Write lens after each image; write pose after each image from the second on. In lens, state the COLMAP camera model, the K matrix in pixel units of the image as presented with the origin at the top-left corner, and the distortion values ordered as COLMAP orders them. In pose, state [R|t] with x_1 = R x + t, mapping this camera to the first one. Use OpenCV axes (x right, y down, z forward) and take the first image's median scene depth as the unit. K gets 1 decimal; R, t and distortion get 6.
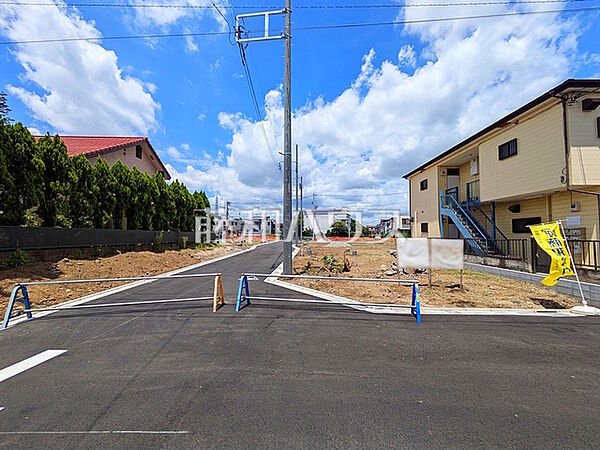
lens RADIAL K [[238.2, 0, 301.8], [0, 238.2, 227.3], [0, 0, 1]] dist [0.001062, 0.001037]
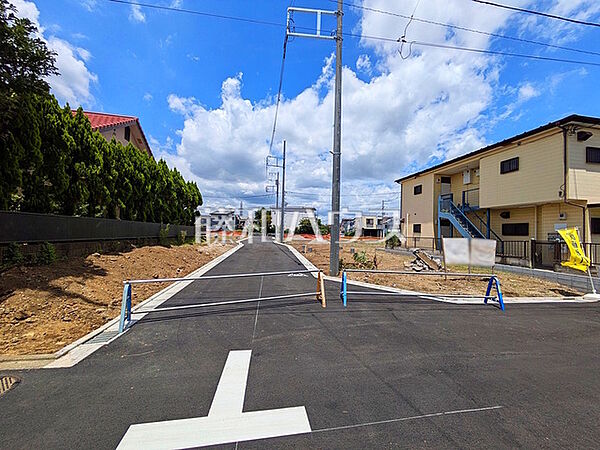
lens RADIAL K [[238.2, 0, 301.6], [0, 238.2, 227.2], [0, 0, 1]] dist [0.001062, 0.001037]
pose [[0.982286, 0.029509, 0.185052, -0.245023], [-0.032000, 0.999433, 0.010487, 0.002176], [-0.184637, -0.016223, 0.982673, 0.008960]]
